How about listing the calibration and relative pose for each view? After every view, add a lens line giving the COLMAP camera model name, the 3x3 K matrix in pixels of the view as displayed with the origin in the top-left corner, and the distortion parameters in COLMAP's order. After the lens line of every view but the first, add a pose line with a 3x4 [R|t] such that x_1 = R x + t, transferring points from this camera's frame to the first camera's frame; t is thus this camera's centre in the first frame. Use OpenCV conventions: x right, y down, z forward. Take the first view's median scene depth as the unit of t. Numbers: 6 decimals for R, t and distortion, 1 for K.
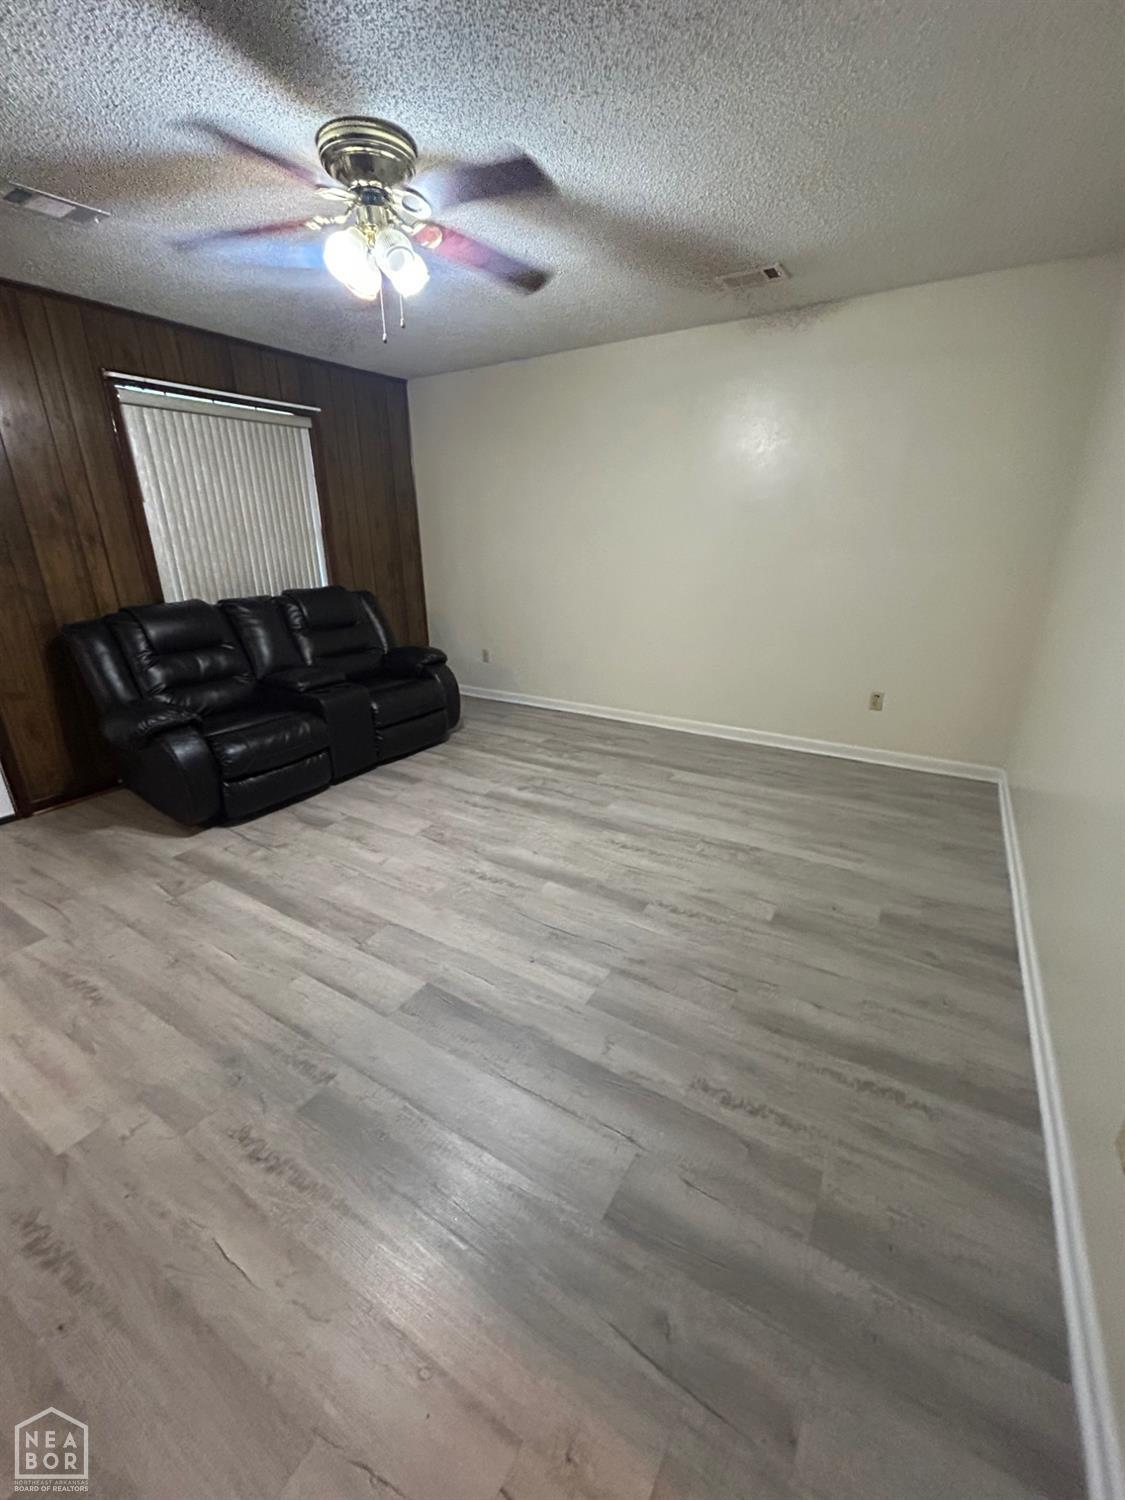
lens RADIAL K [[610.9, 0, 562.5], [0, 610.9, 750.0], [0, 0, 1]] dist [0.000307, 0.001285]
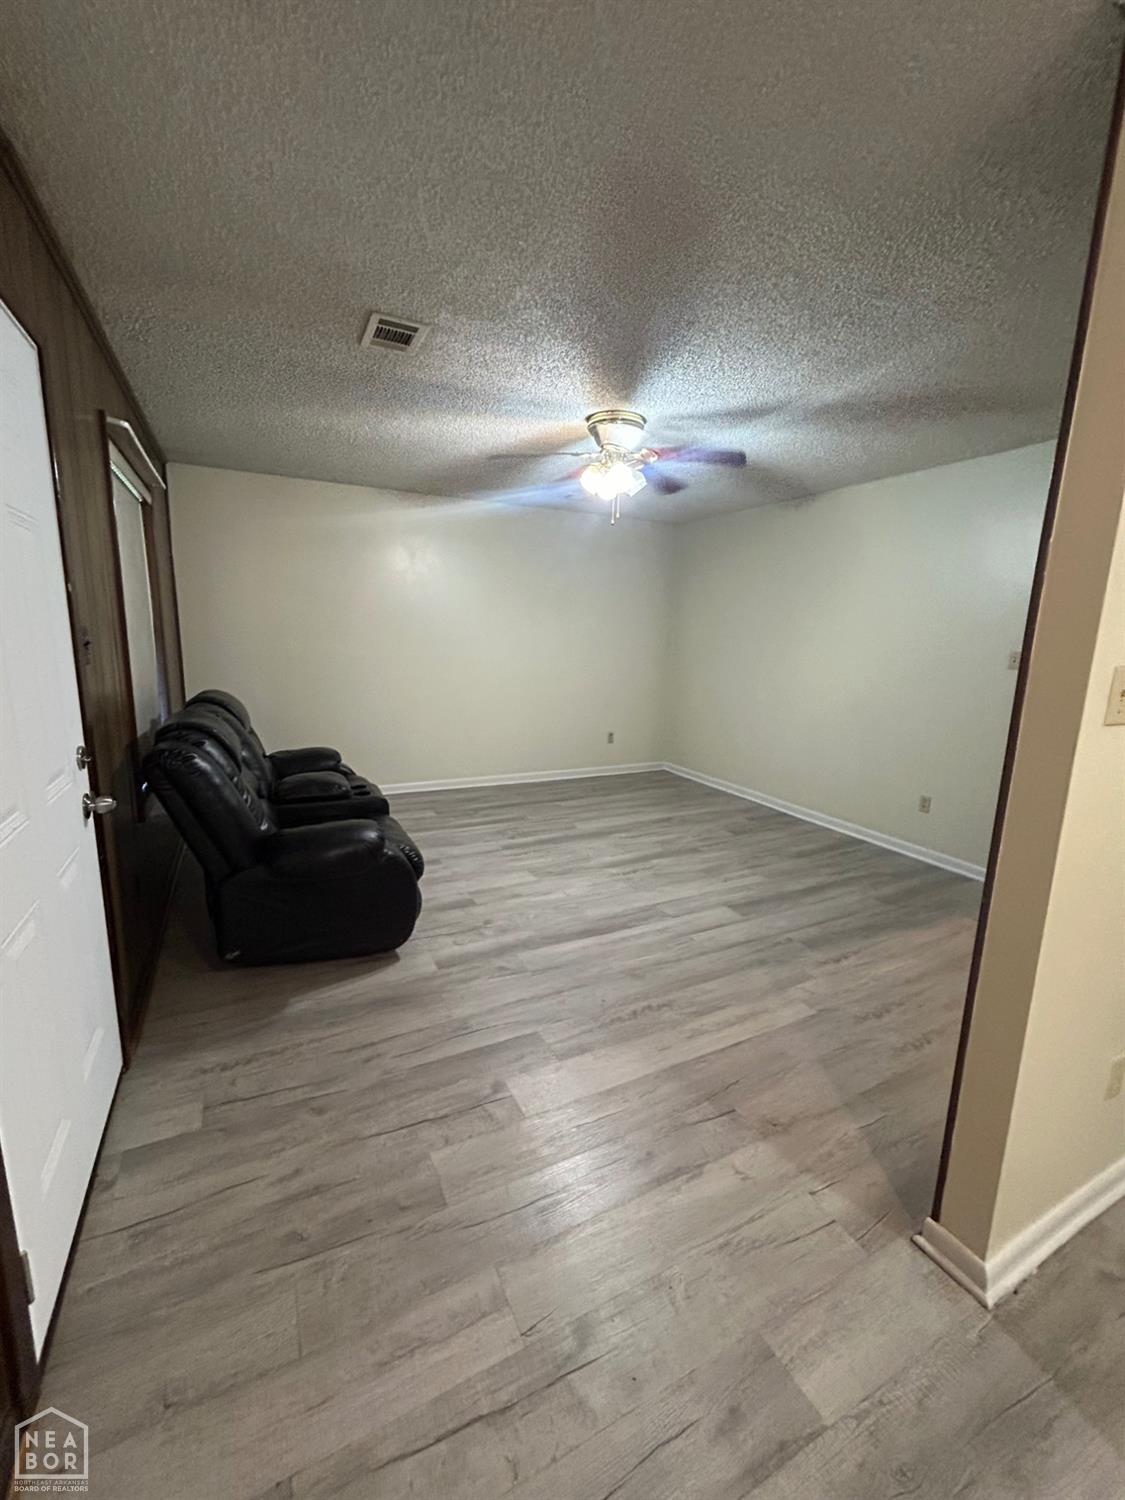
lens RADIAL K [[610.9, 0, 562.5], [0, 610.9, 750.0], [0, 0, 1]] dist [0.000307, 0.001285]
pose [[0.523712, -0.135848, 0.840994, -1.283137], [0.262157, 0.964997, -0.007375, -0.090544], [-0.810555, 0.224335, 0.540994, 0.272511]]
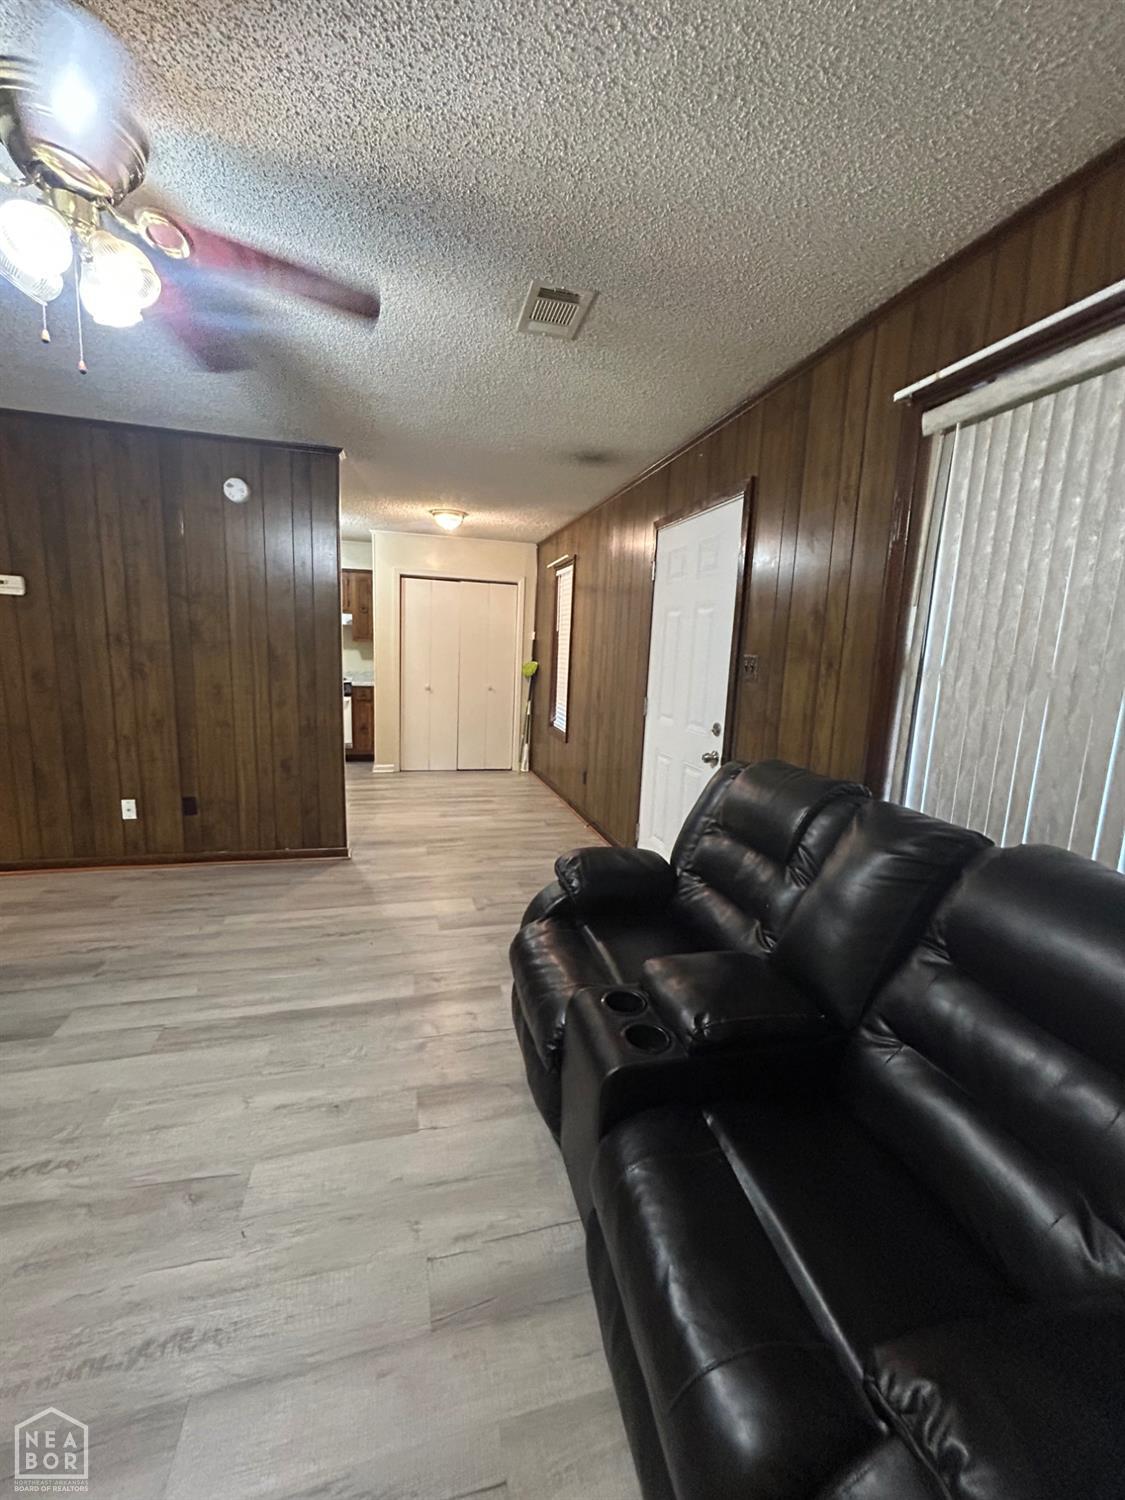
lens RADIAL K [[610.9, 0, 562.5], [0, 610.9, 750.0], [0, 0, 1]] dist [0.000307, 0.001285]
pose [[-0.684470, 0.107957, -0.721004, -0.085307], [-0.277372, 0.876039, 0.394488, -0.517715], [0.674215, 0.470001, -0.569678, 1.423568]]
